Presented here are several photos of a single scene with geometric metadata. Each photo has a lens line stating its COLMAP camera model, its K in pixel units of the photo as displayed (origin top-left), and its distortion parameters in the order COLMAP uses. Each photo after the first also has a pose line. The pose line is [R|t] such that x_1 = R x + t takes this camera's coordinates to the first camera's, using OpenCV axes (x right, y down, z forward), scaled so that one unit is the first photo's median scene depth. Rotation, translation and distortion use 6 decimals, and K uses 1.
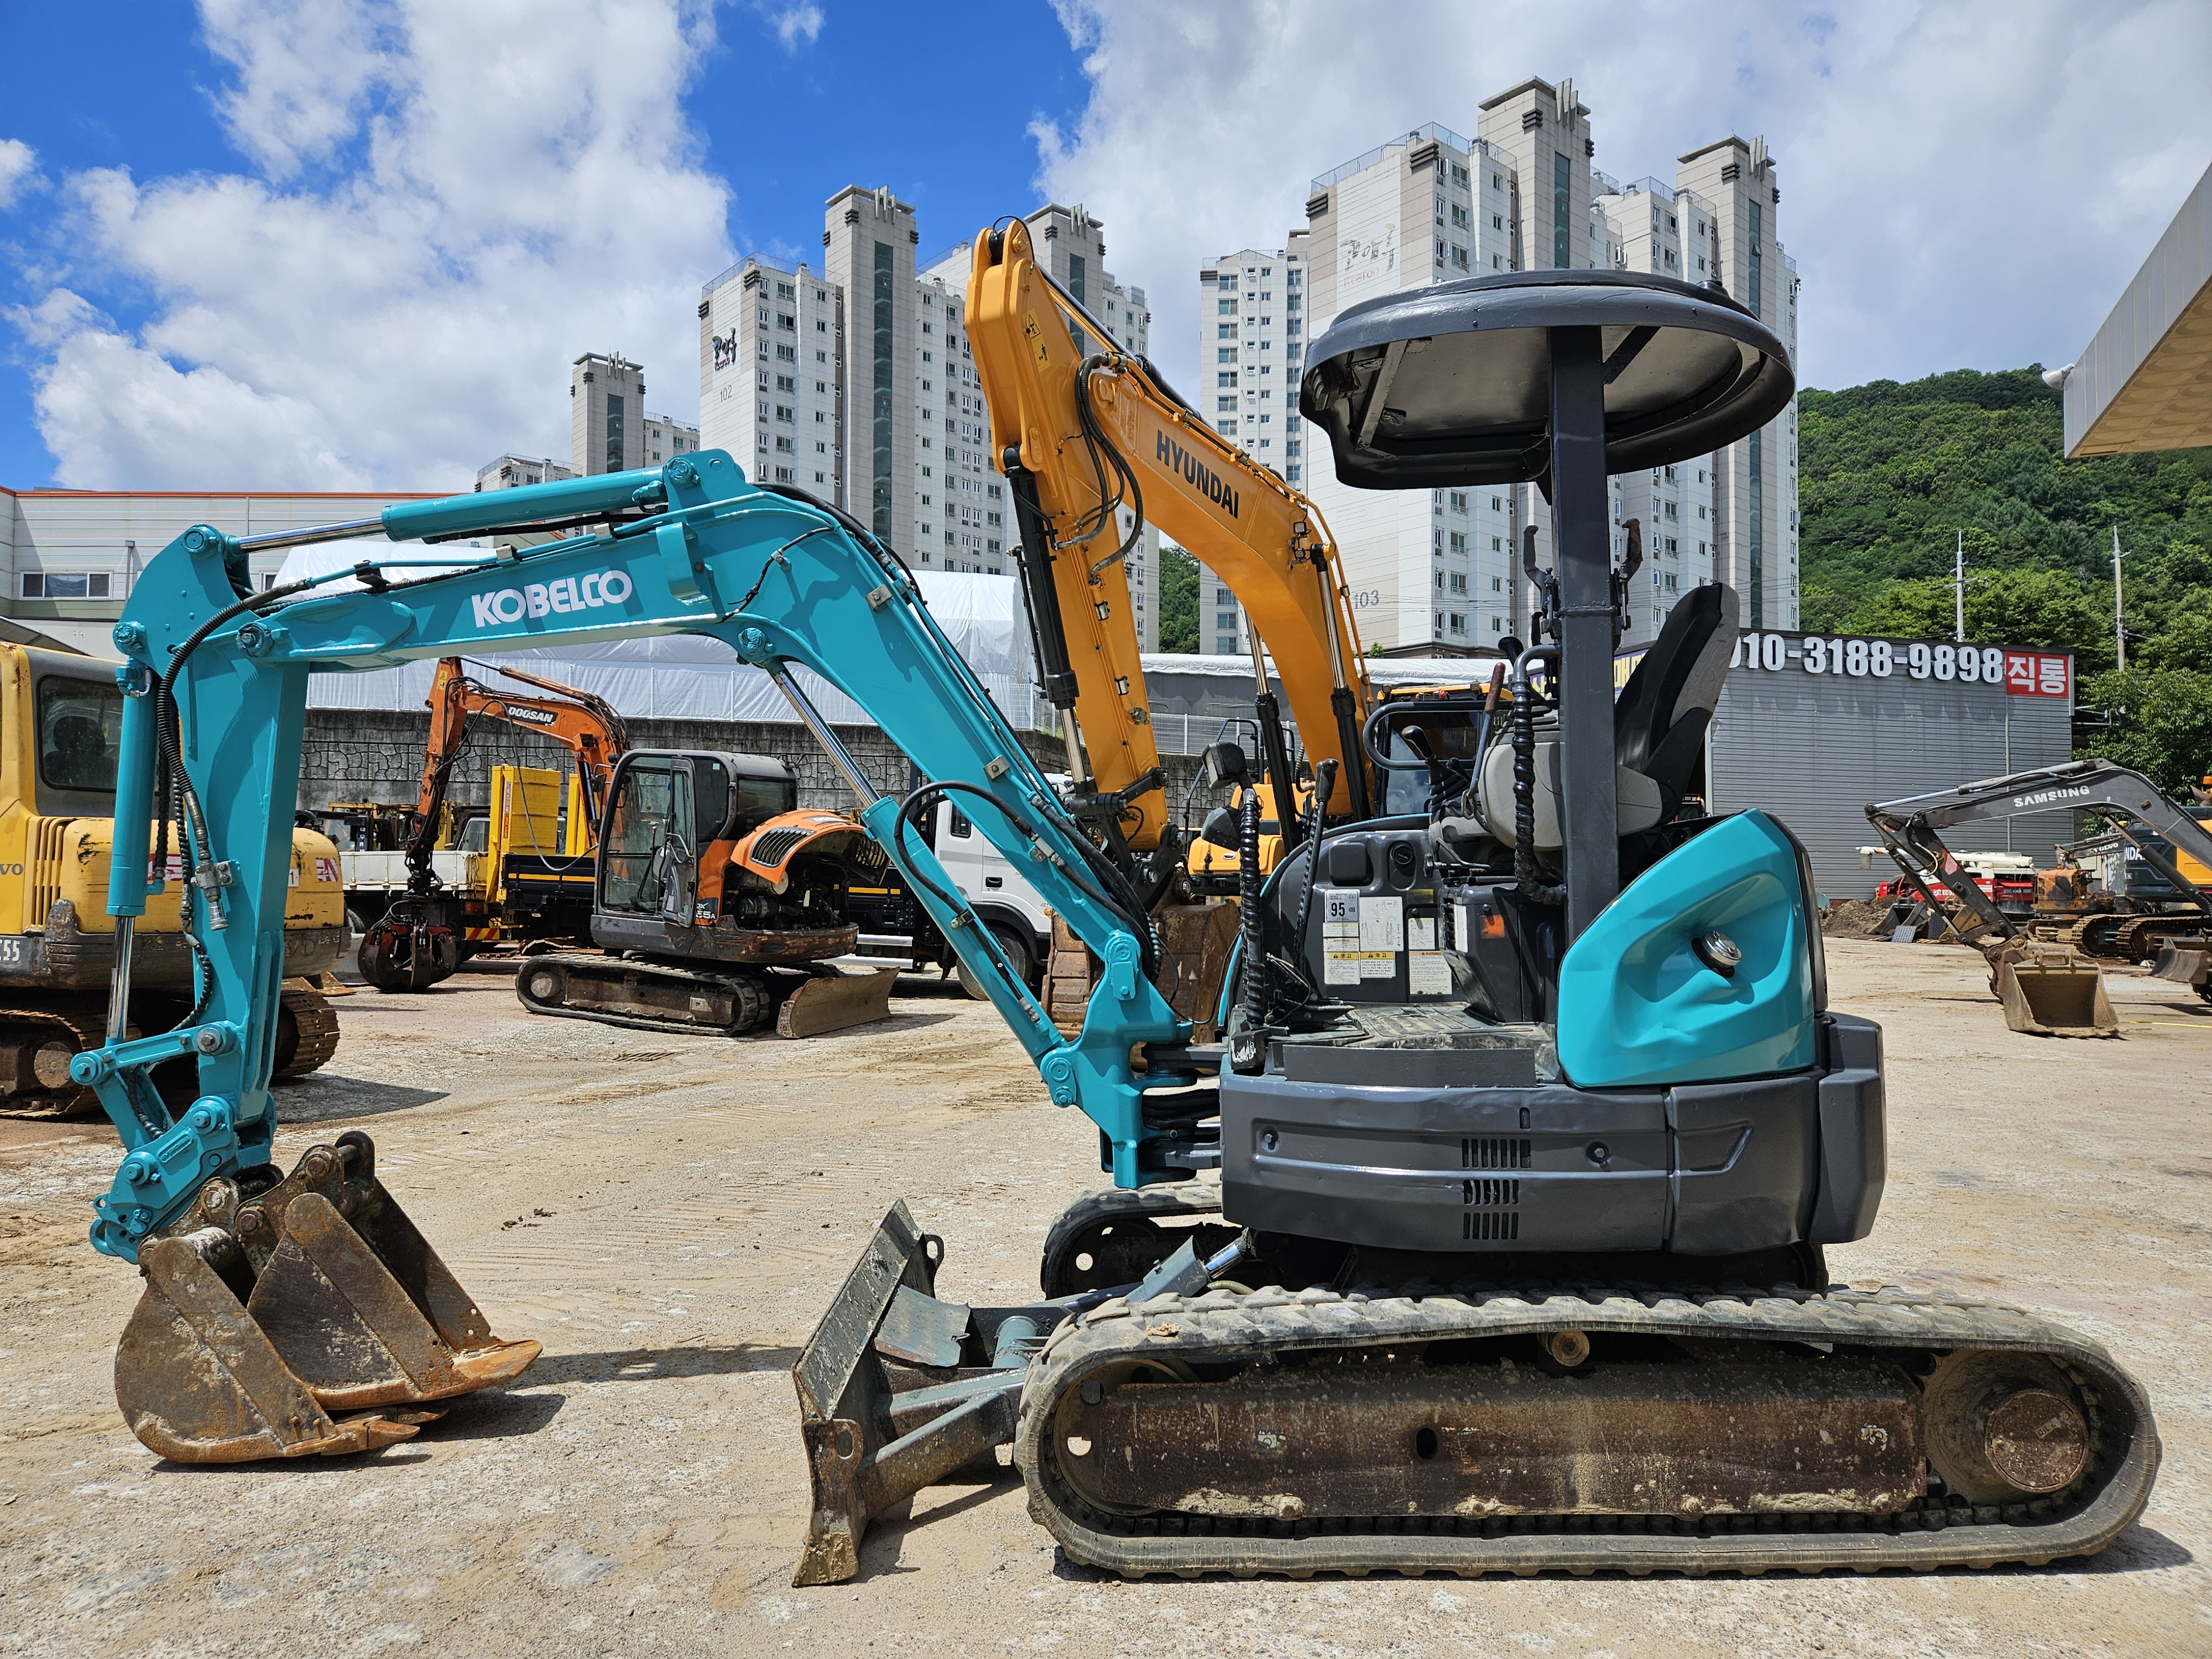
lens RADIAL K [[1459.6, 0, 1085.7], [0, 1459.6, 825.2], [0, 0, 1]] dist [0.076324, -0.060736]
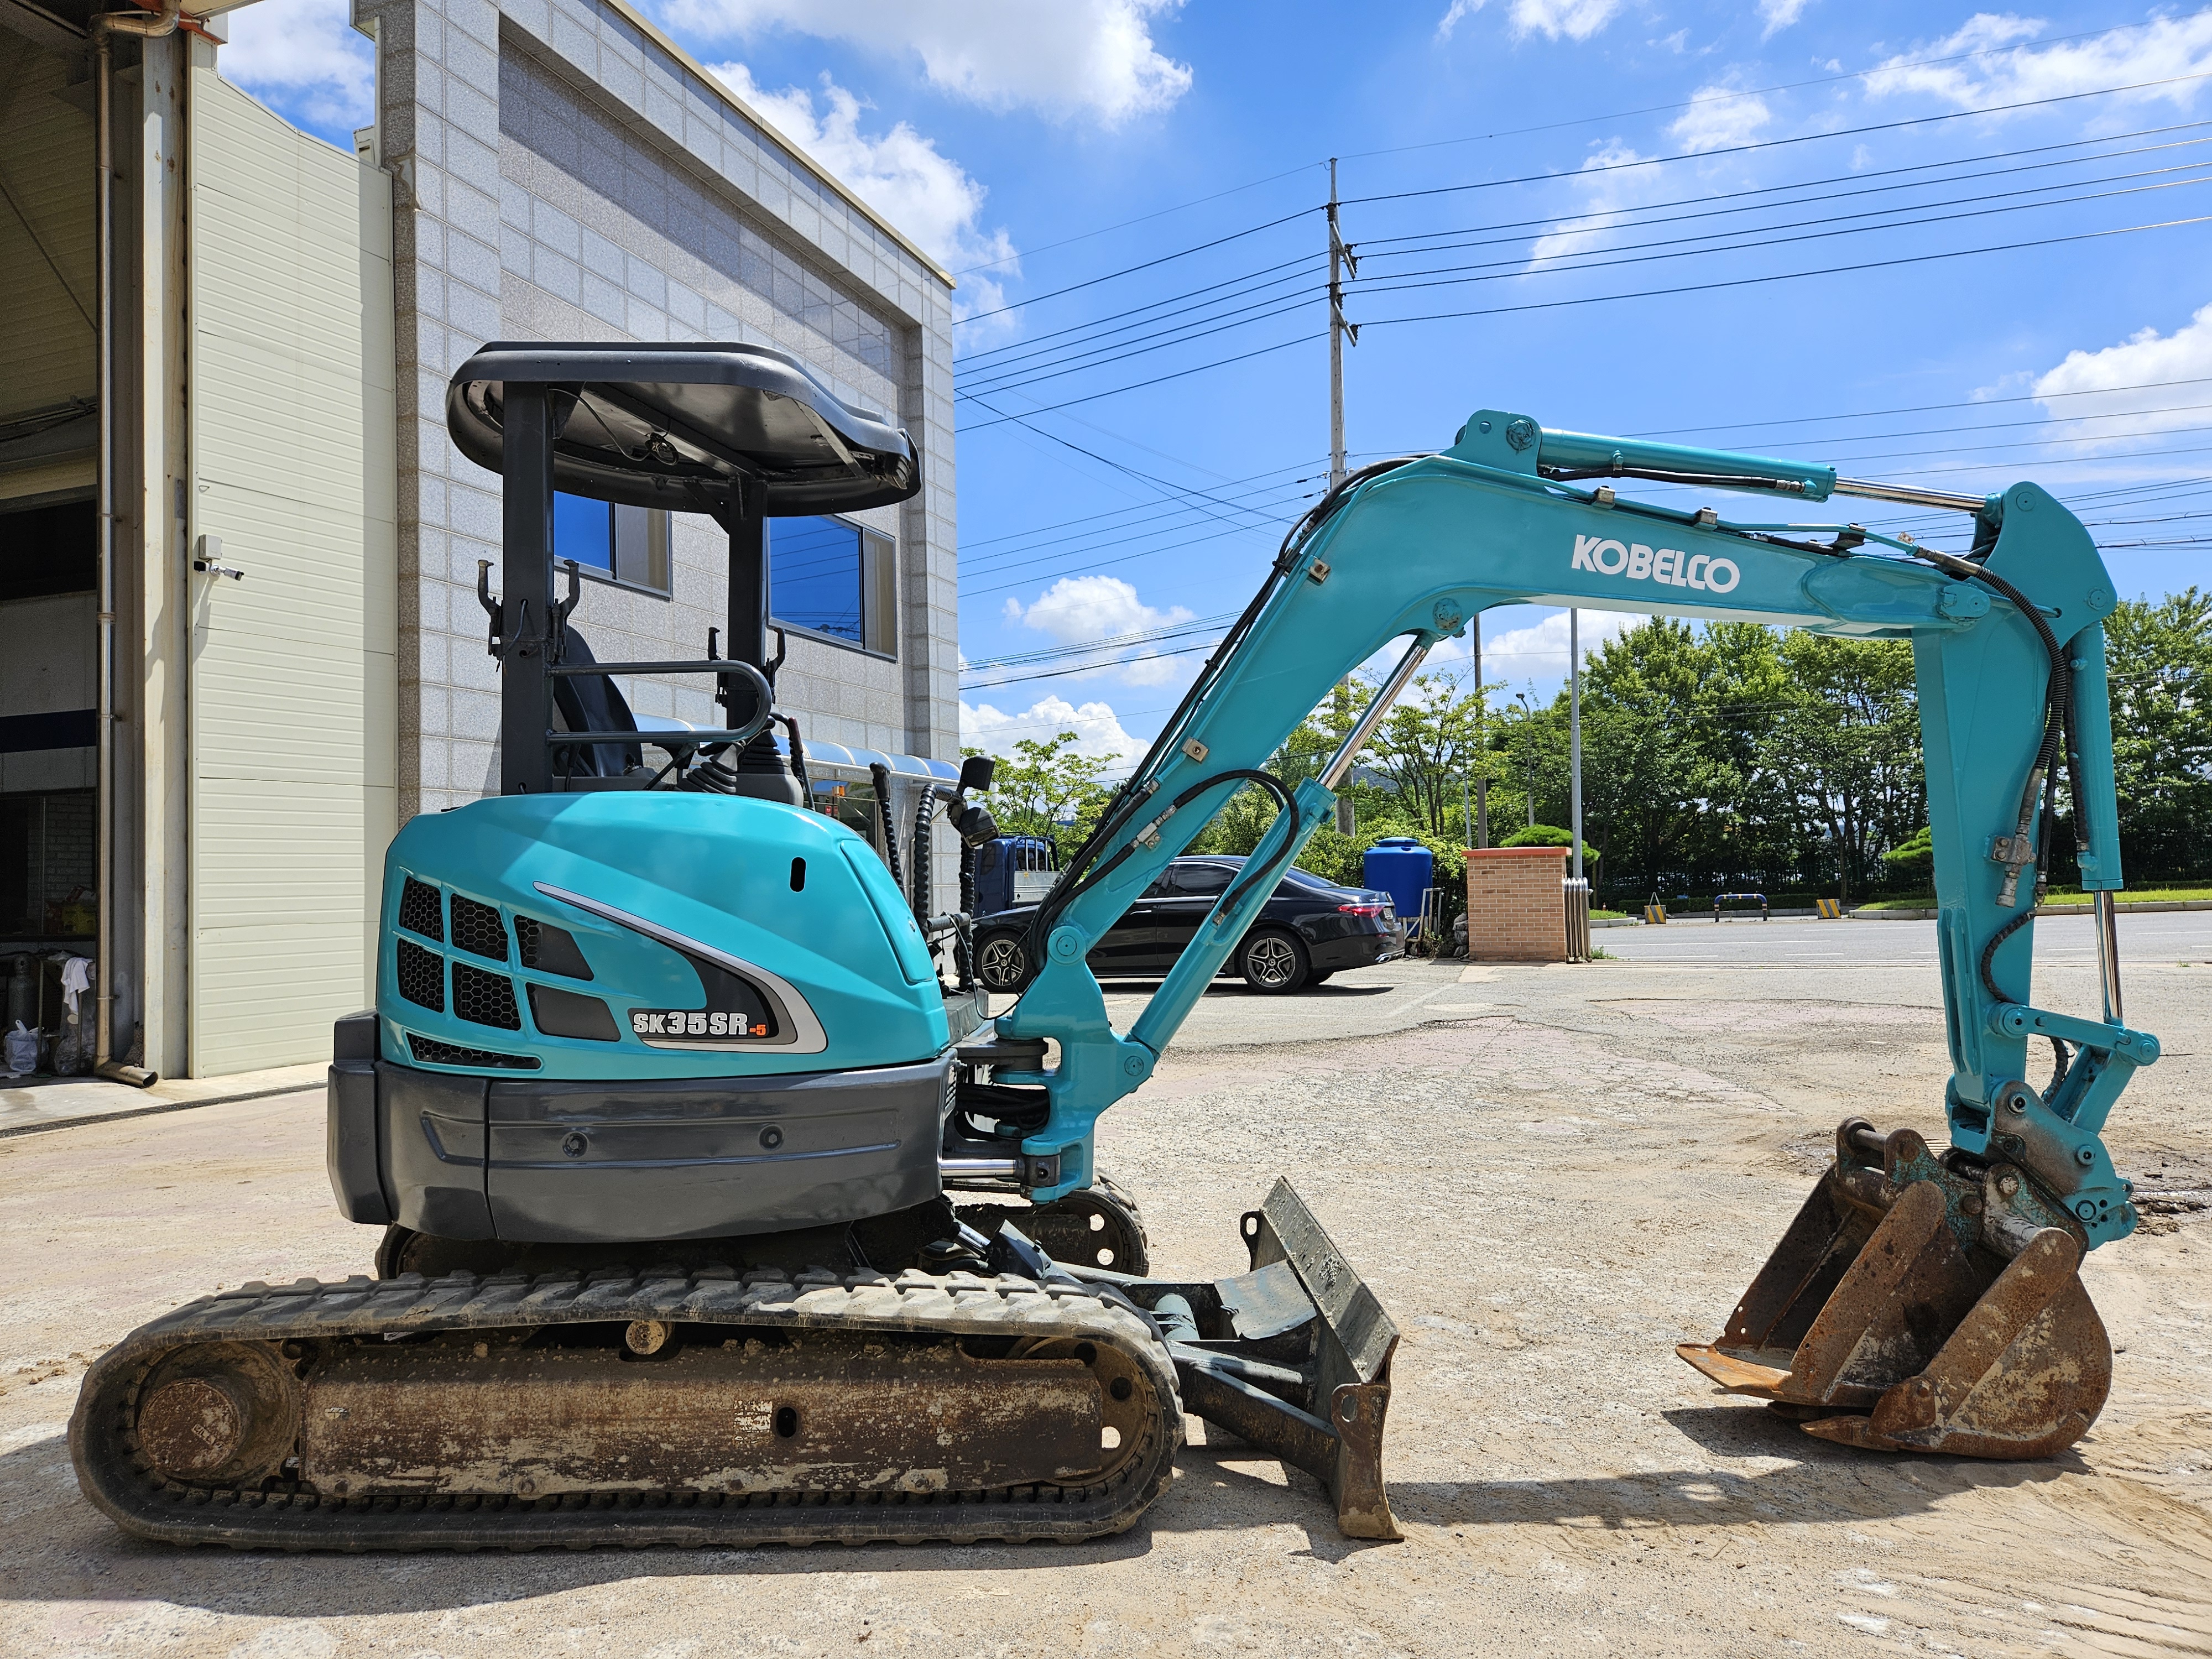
lens RADIAL K [[1471.4, 0, 1102.5], [0, 1471.4, 823.1], [0, 0, 1]] dist [0.080007, -0.074455]
pose [[-0.999138, 0.011987, -0.039746, 0.039699], [0.015071, 0.996822, -0.078221, 0.083031], [0.038682, -0.078753, -0.996143, 1.955924]]
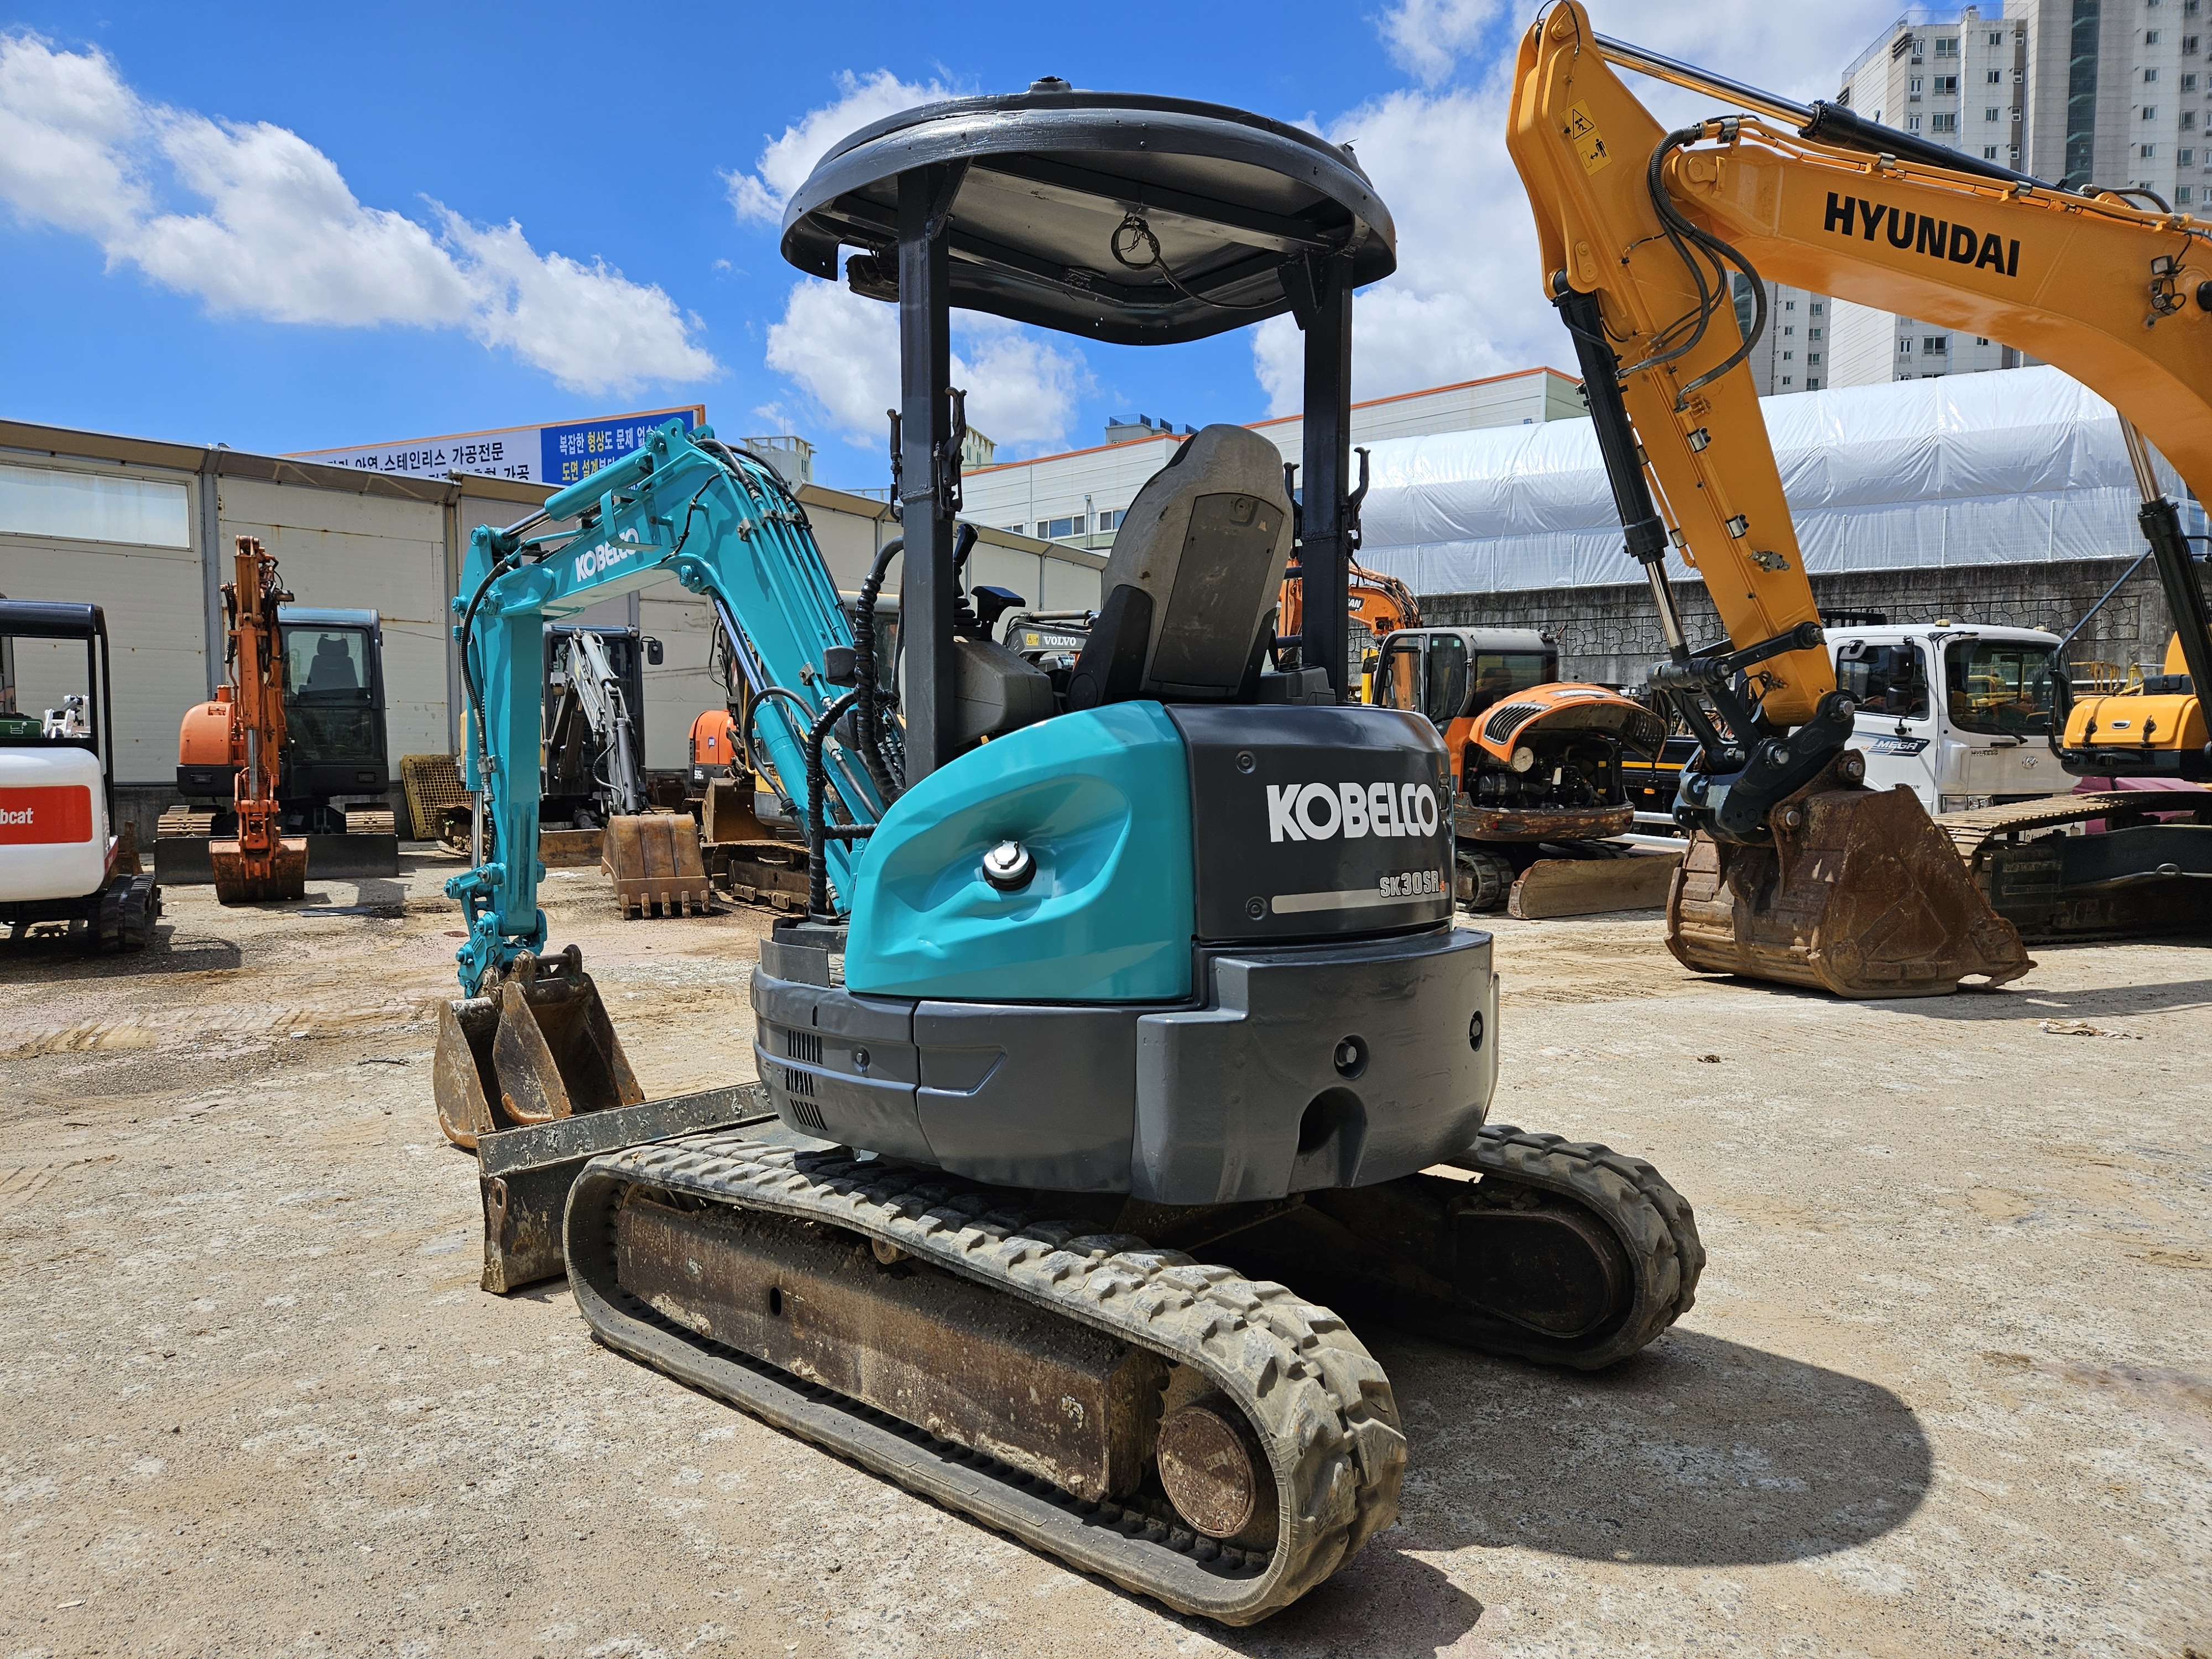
lens RADIAL K [[1476.4, 0, 1106.0], [0, 1476.4, 829.5], [0, 0, 1]] dist [0.071646, -0.060174]
pose [[0.745990, 0.031410, -0.665216, 0.849565], [0.029024, 0.996405, 0.079595, -0.004102], [0.665324, -0.078684, 0.742397, 0.287407]]
